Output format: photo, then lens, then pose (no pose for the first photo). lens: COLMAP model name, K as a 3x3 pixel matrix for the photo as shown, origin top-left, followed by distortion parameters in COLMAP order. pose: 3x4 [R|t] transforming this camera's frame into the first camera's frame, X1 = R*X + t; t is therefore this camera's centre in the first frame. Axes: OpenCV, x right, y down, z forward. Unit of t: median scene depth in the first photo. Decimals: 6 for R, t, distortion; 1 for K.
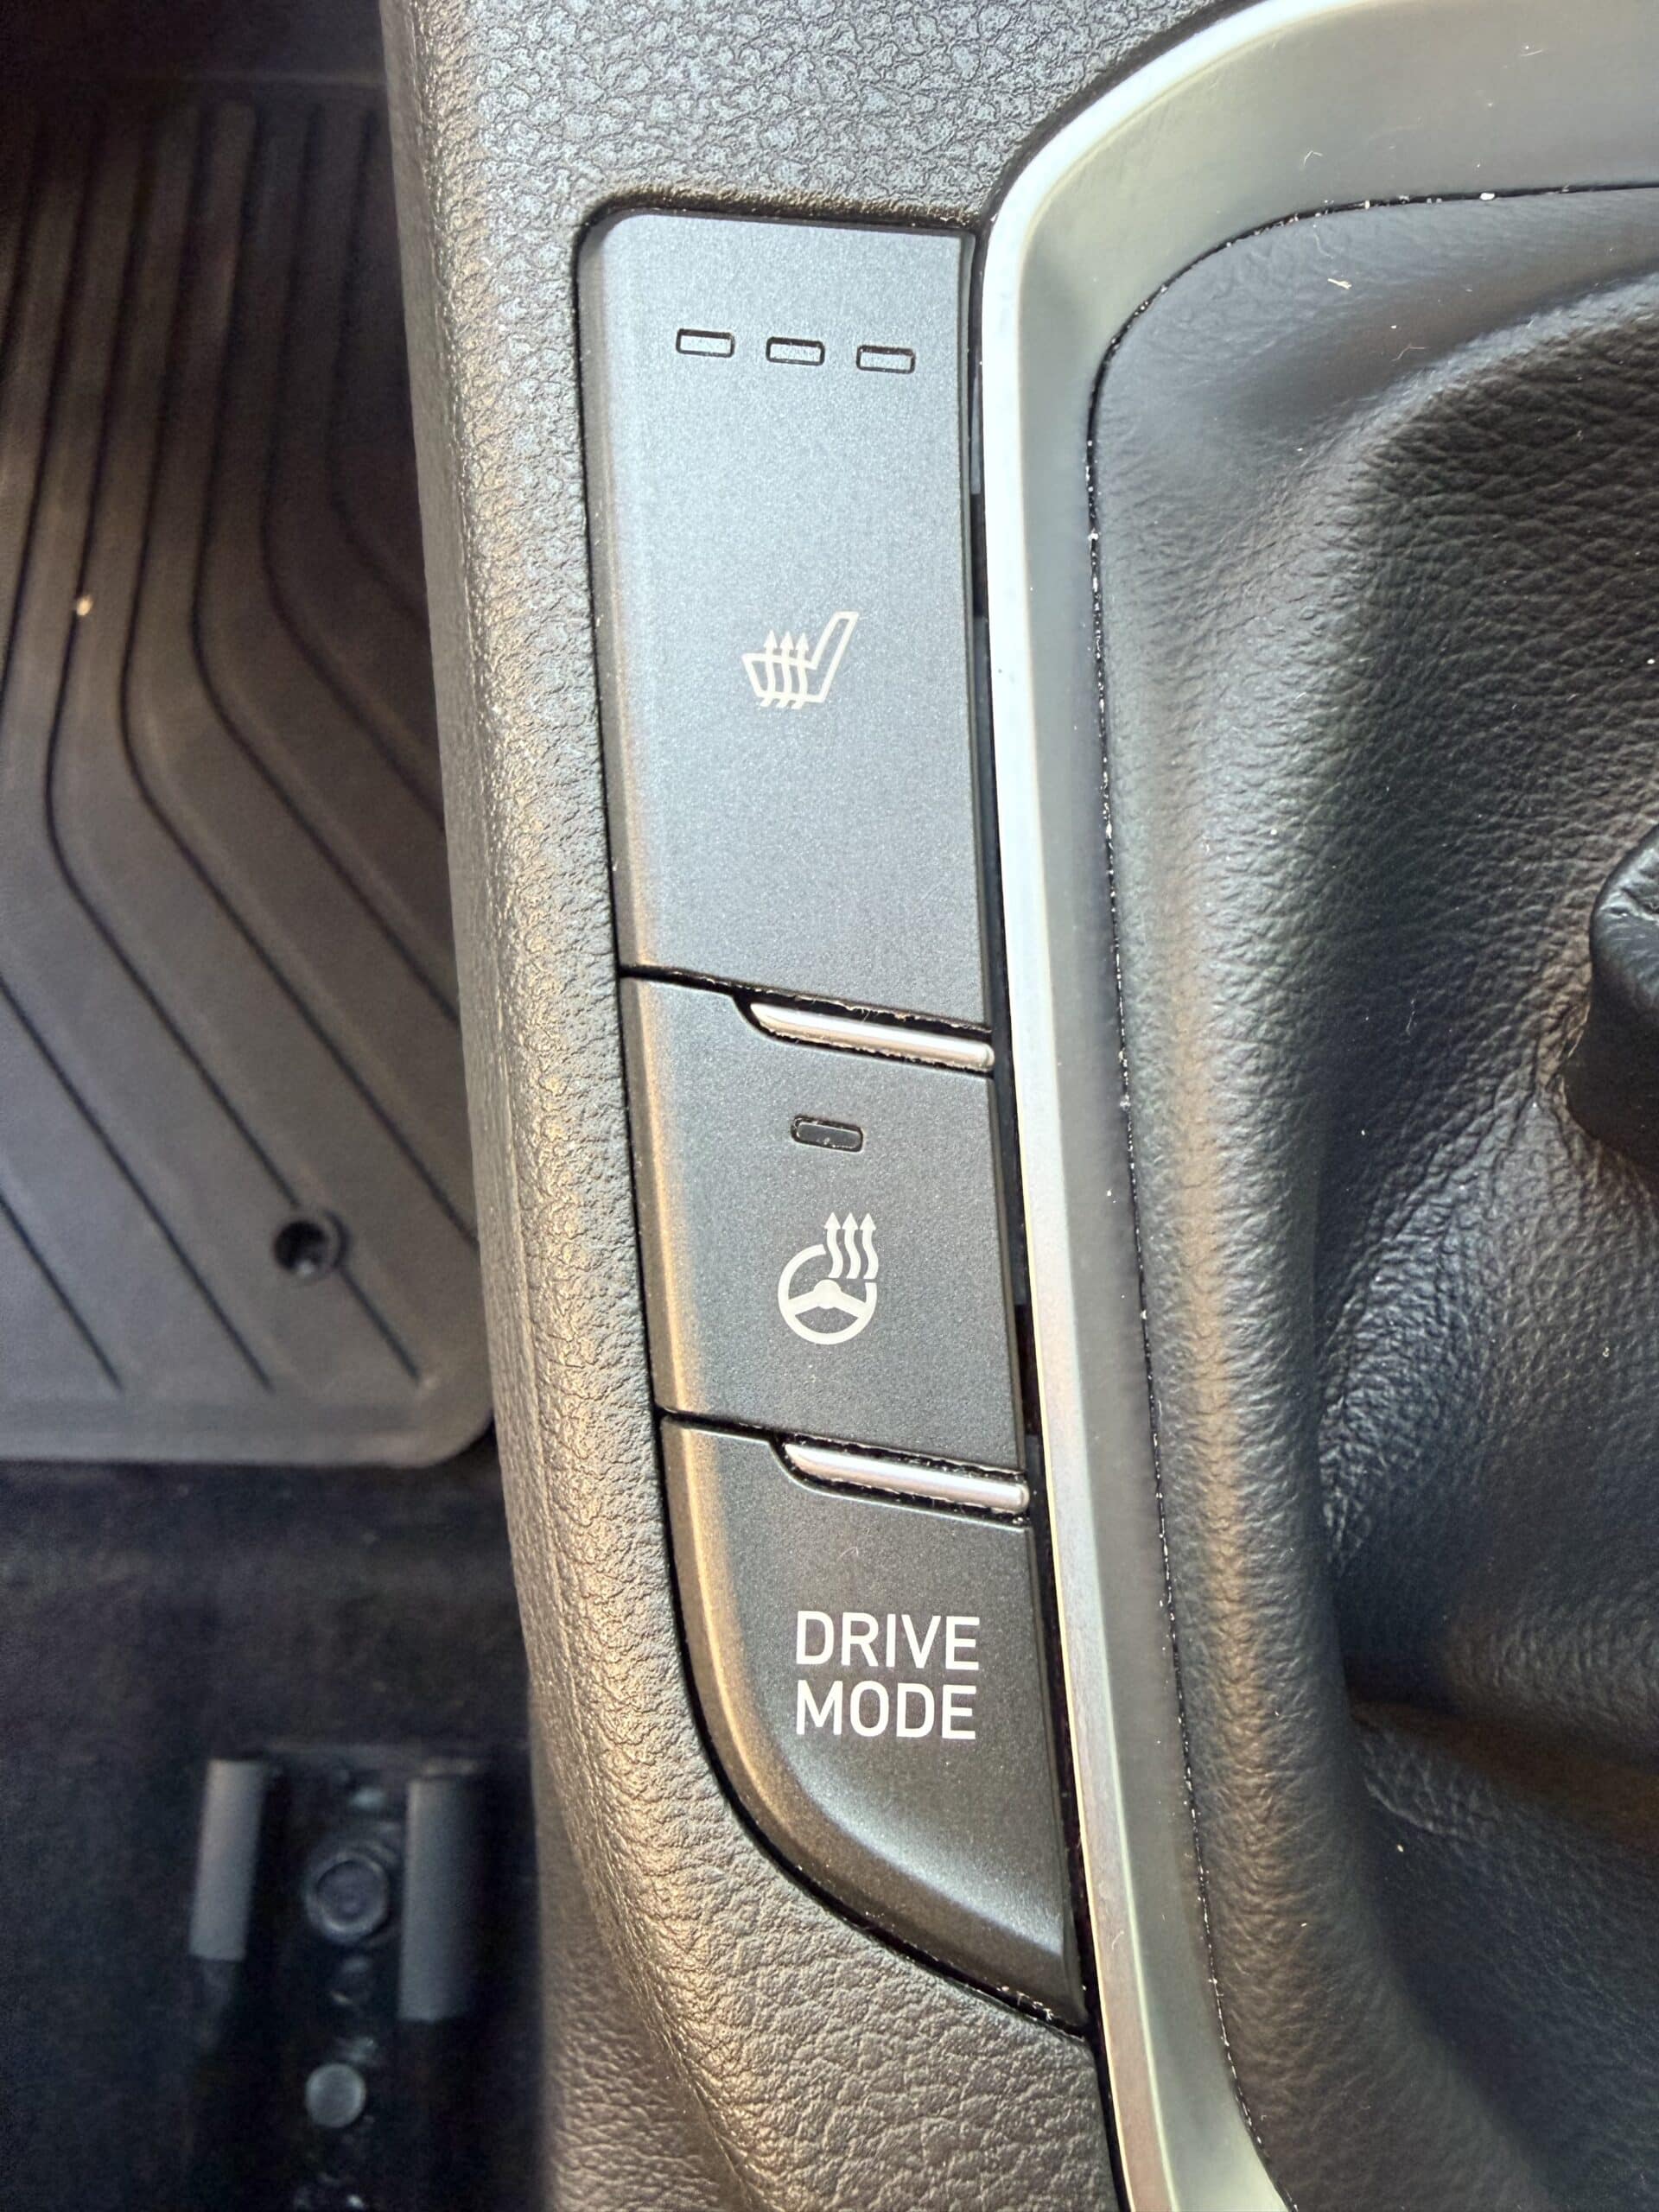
lens RADIAL K [[1805.0, 0, 829.5], [0, 1805.0, 1106.0], [0, 0, 1]] dist [-0.007386, -0.001855]
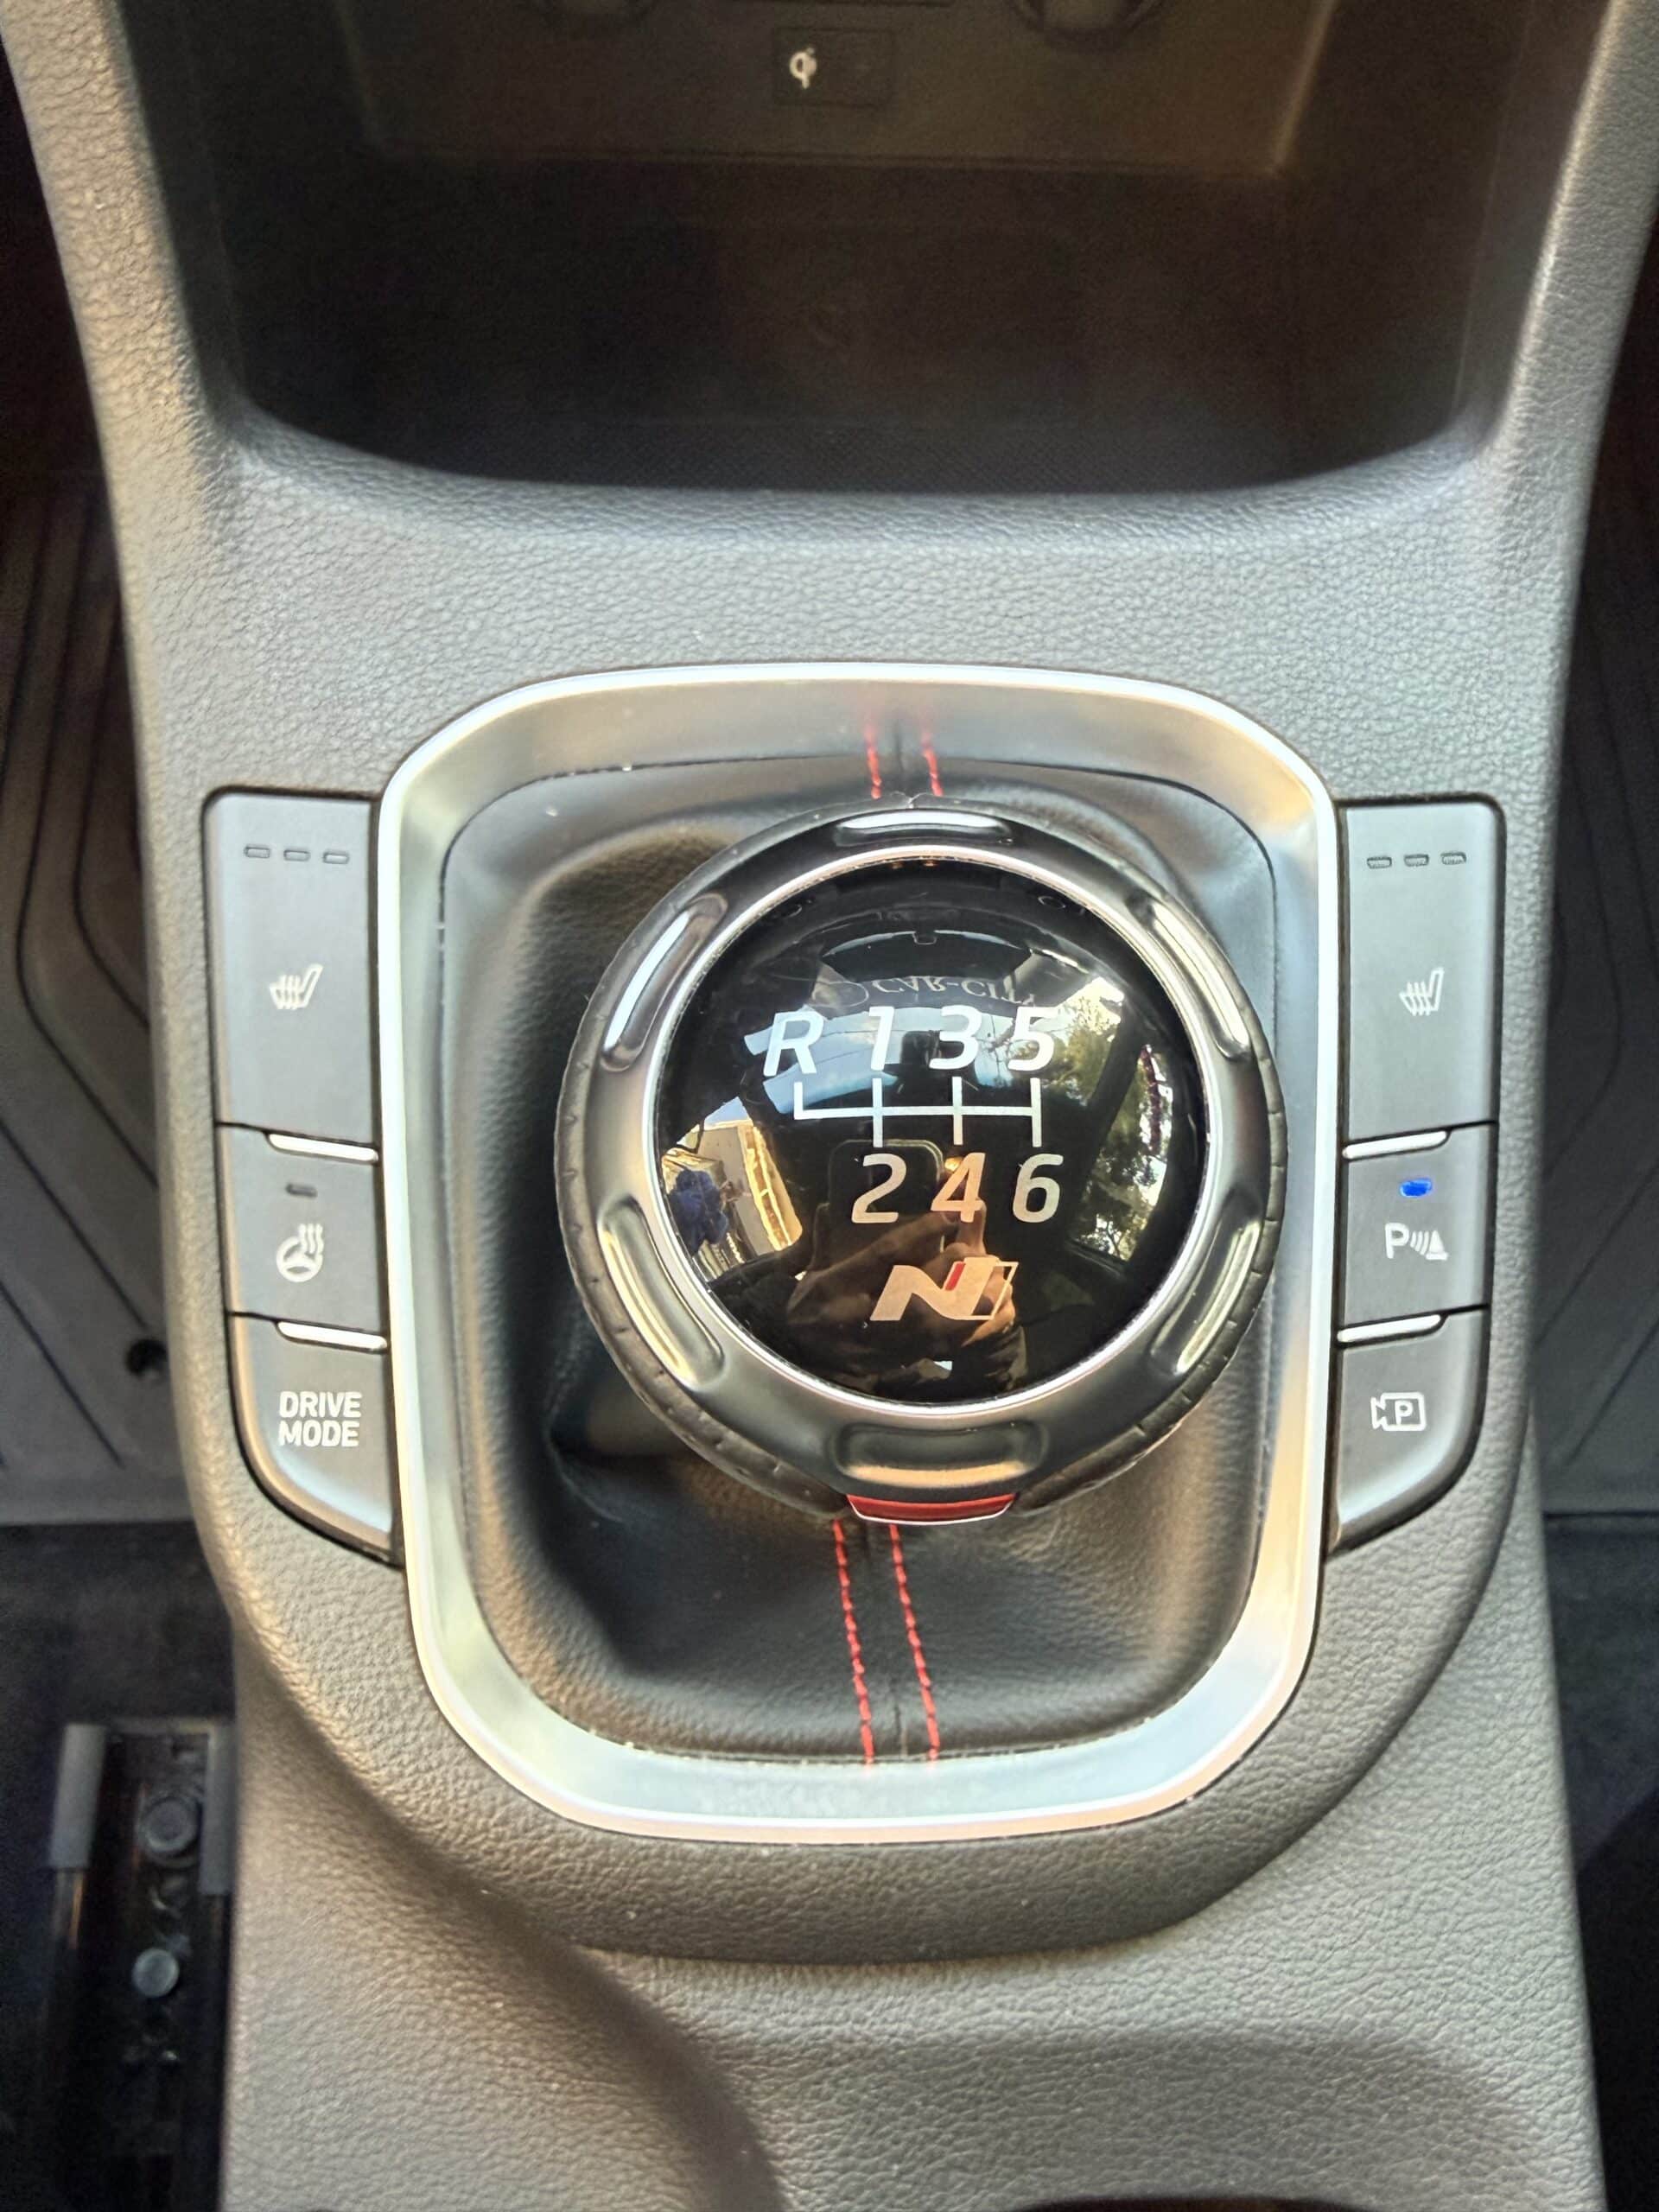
lens RADIAL K [[1805.0, 0, 829.5], [0, 1805.0, 1106.0], [0, 0, 1]] dist [-0.007386, -0.001855]
pose [[0.998662, -0.024315, 0.045643, 0.556229], [0.028822, 0.994486, -0.100833, 0.155408], [-0.042939, 0.102013, 0.993856, -1.304997]]
